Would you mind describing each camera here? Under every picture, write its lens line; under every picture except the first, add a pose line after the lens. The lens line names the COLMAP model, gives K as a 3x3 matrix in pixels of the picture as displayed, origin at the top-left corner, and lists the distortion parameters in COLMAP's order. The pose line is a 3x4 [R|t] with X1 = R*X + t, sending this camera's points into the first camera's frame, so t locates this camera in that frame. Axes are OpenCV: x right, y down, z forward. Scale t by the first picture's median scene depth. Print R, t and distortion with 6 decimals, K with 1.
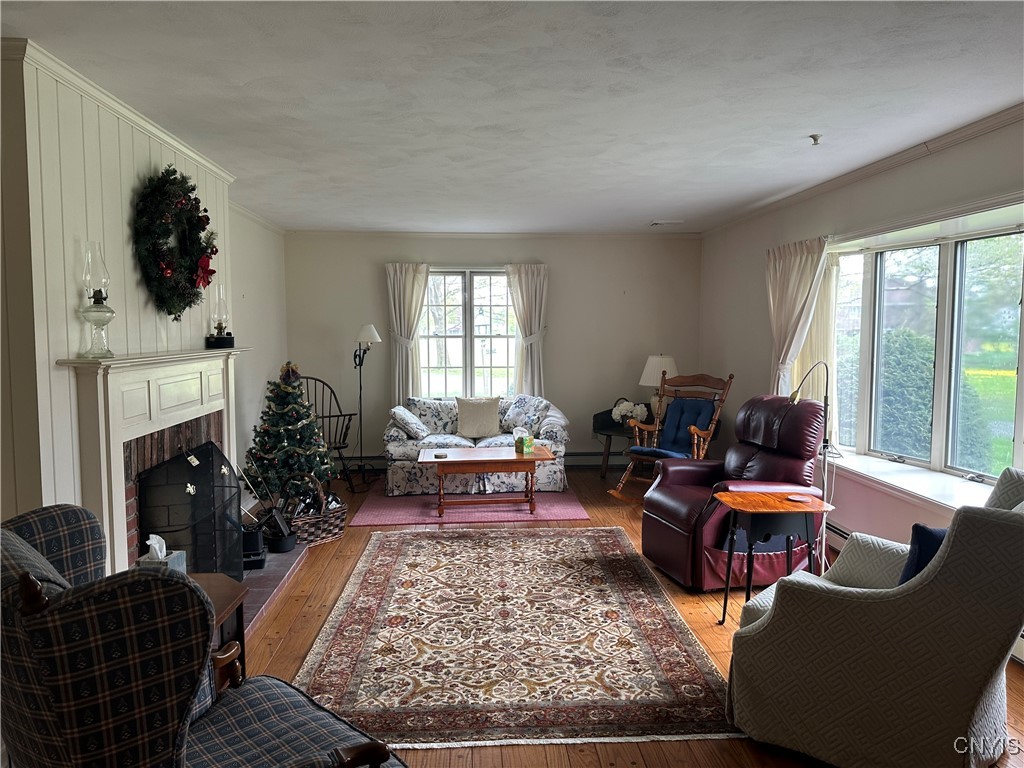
lens RADIAL K [[743.2, 0, 514.4], [0, 743.2, 362.4], [0, 0, 1]] dist [0.171298, -0.150483]
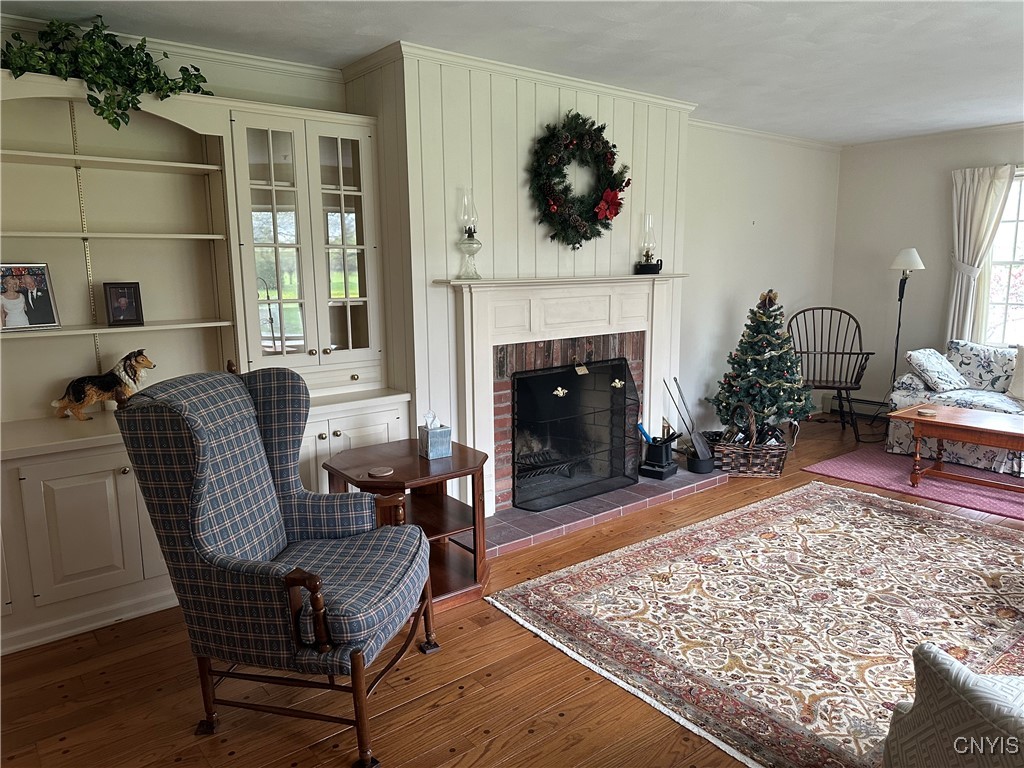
lens RADIAL K [[743.2, 0, 514.4], [0, 743.2, 362.4], [0, 0, 1]] dist [0.171298, -0.150483]
pose [[0.593135, 0.107746, -0.797861, 0.391806], [-0.035025, 0.993520, 0.108130, -0.003424], [0.804341, -0.036191, 0.593065, 0.214278]]
